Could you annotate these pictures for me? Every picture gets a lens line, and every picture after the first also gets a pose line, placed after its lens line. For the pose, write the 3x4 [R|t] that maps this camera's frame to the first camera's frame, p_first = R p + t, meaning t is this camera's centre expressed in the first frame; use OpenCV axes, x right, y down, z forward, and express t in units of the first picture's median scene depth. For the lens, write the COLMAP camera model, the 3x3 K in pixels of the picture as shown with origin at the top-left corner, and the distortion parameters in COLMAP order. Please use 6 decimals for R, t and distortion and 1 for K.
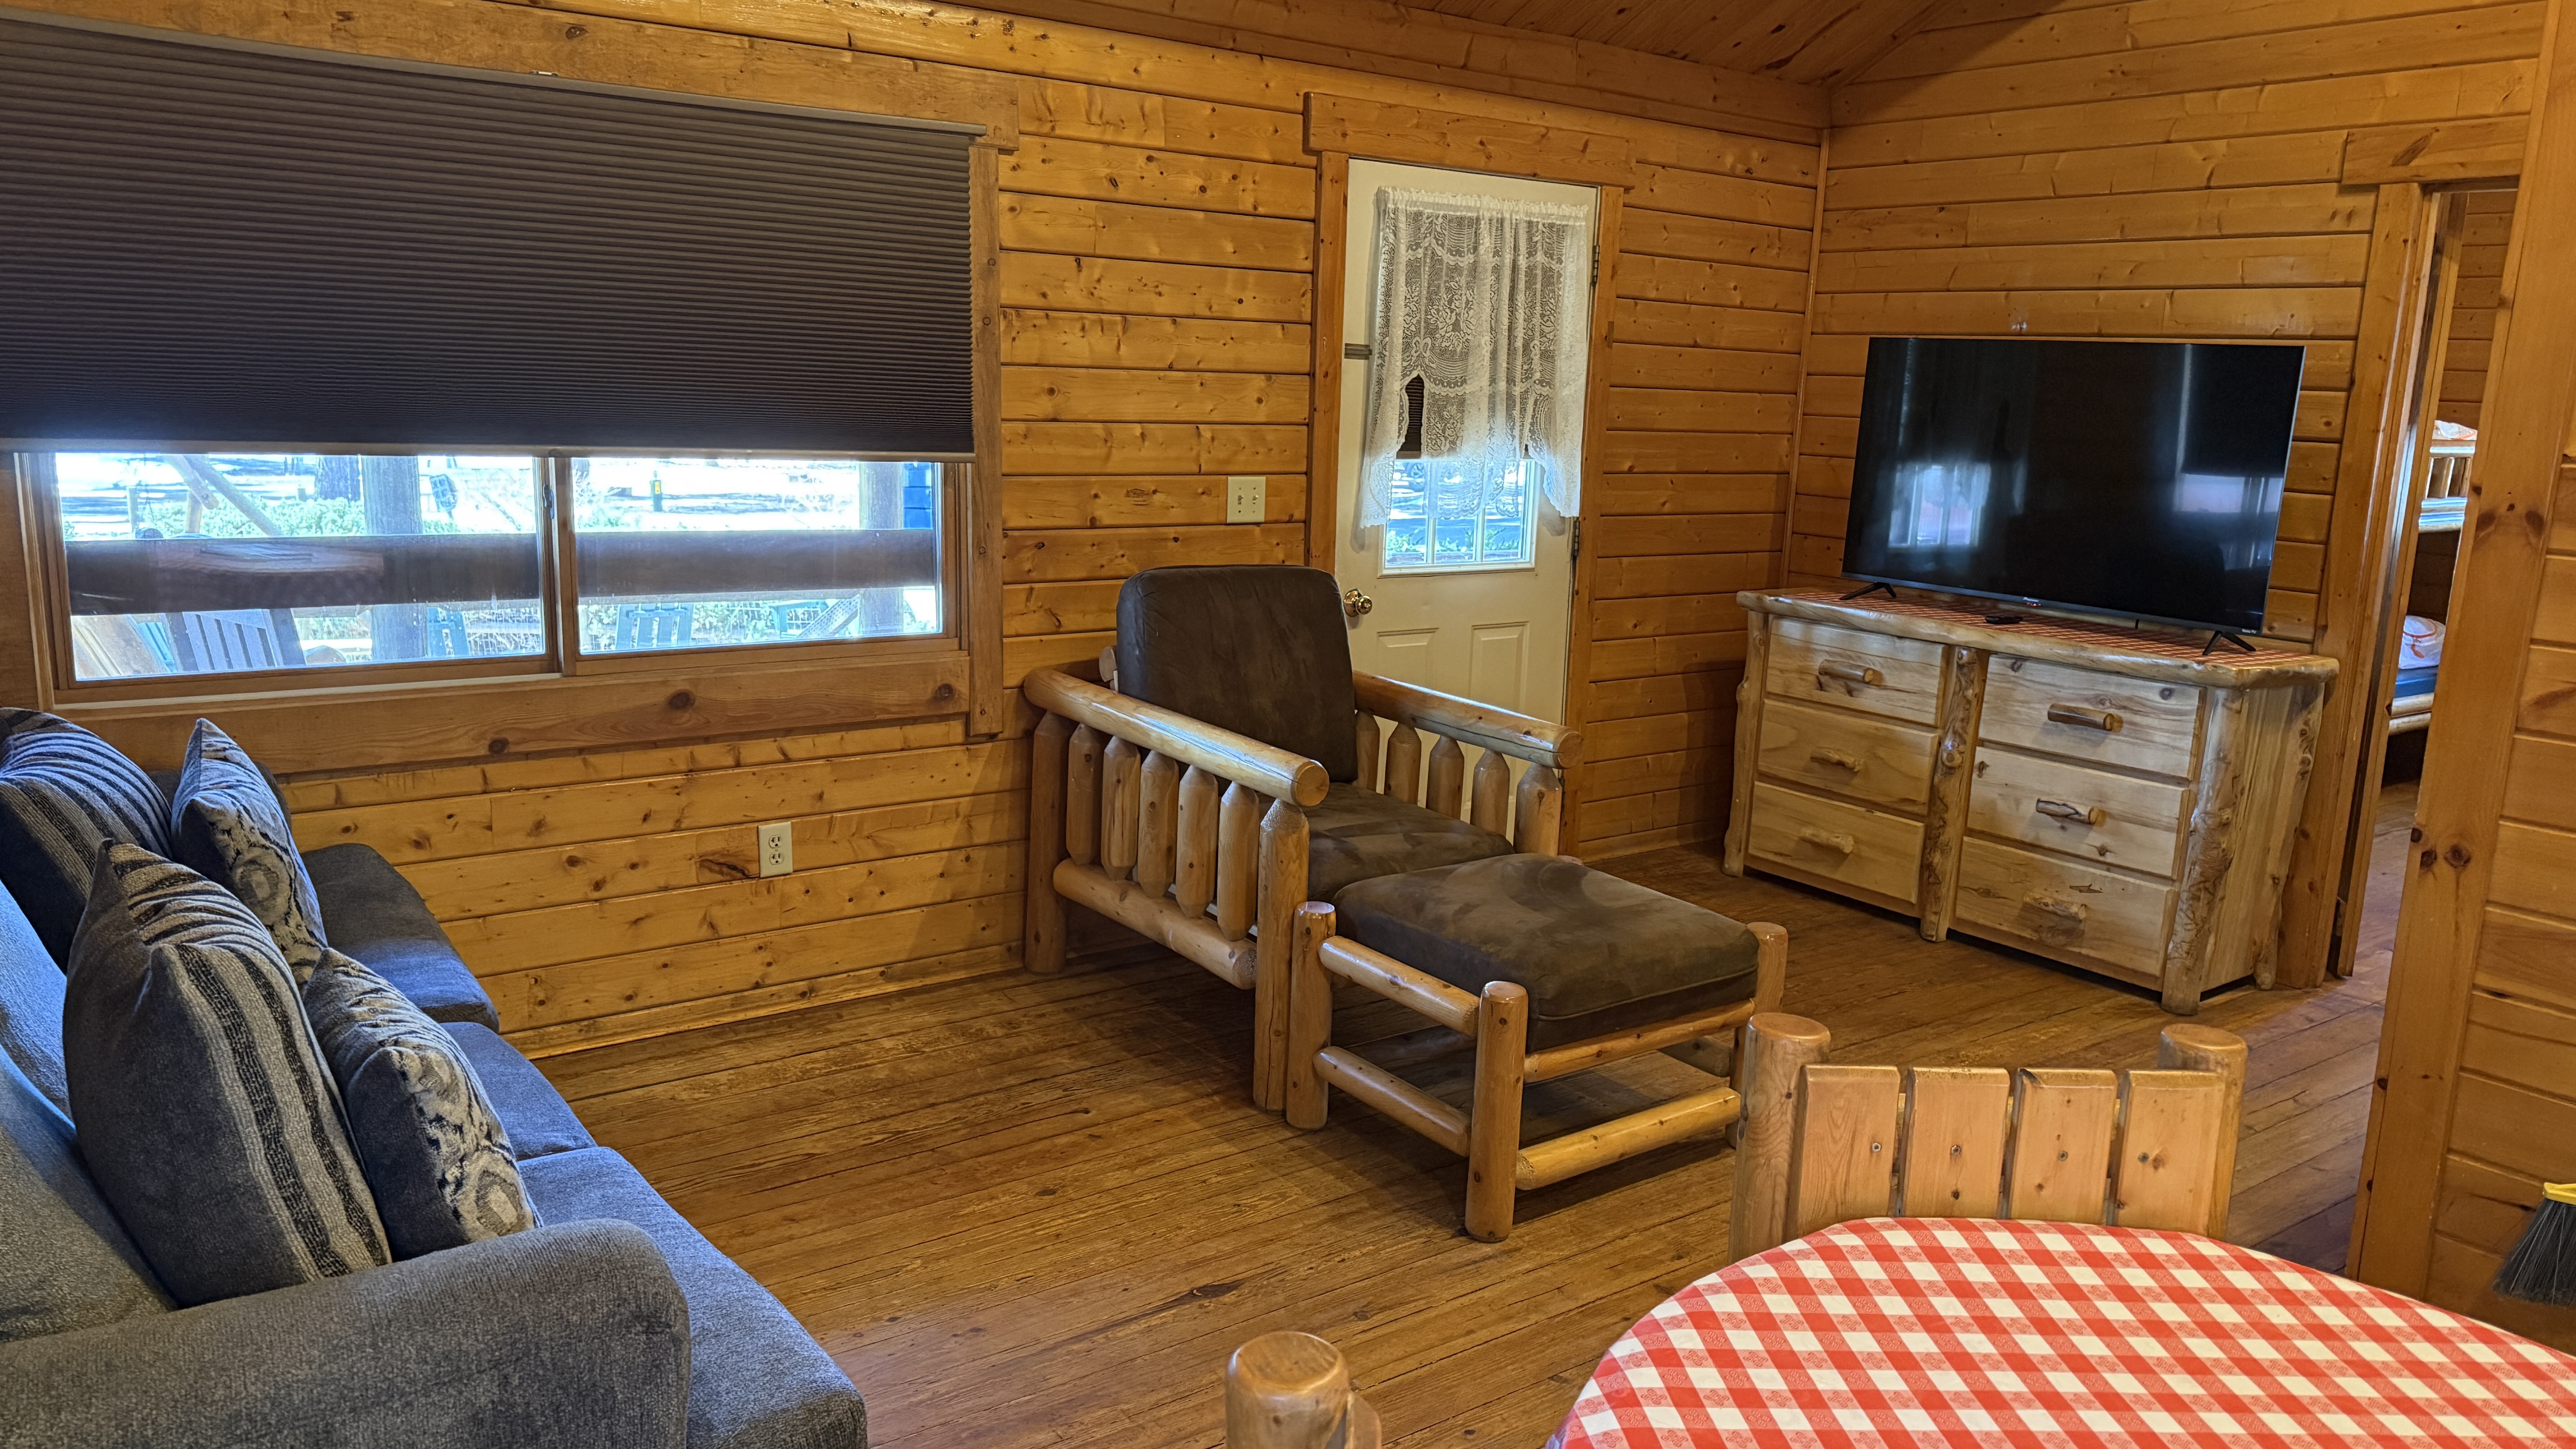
lens RADIAL K [[1822.4, 0, 1258.6], [0, 1822.4, 714.1], [0, 0, 1]] dist [0.135177, -0.206538]
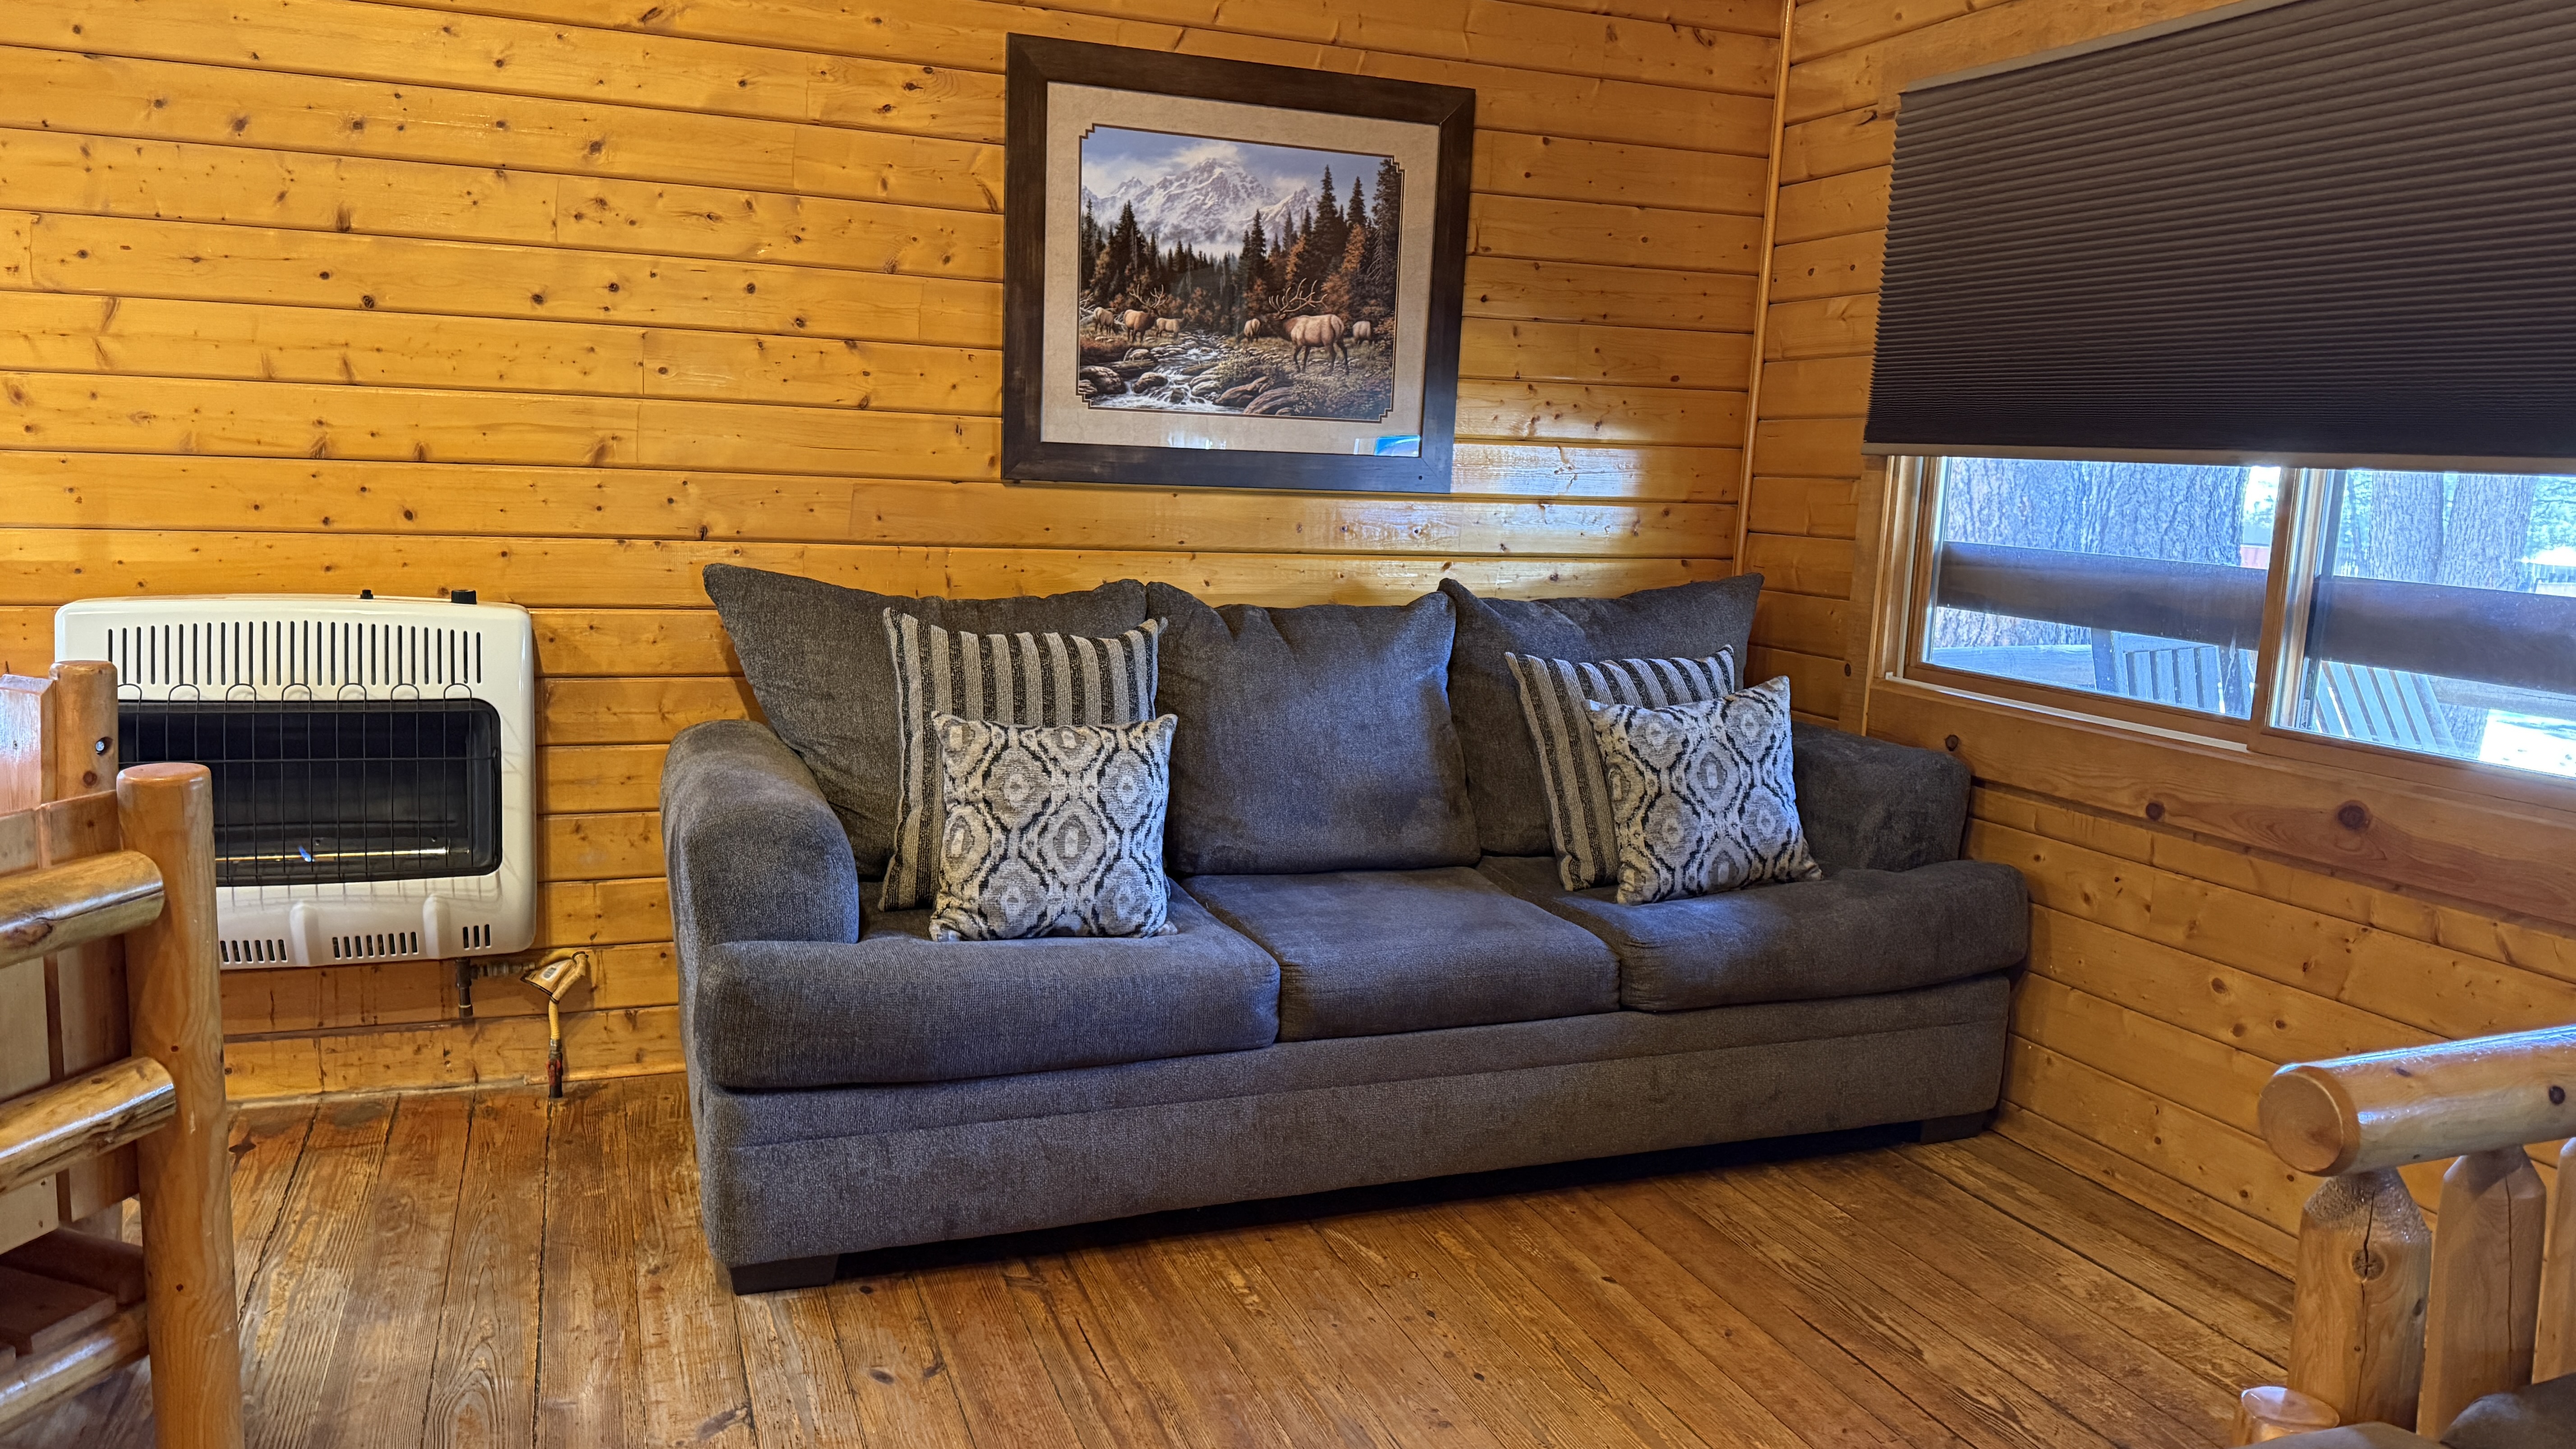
lens RADIAL K [[1815.7, 0, 1273.5], [0, 1815.7, 724.7], [0, 0, 1]] dist [0.068766, -0.076105]
pose [[-0.256855, 0.106835, -0.960527, 0.481989], [-0.220774, 0.961106, 0.165936, -0.069606], [0.940896, 0.254681, -0.223278, 0.793089]]
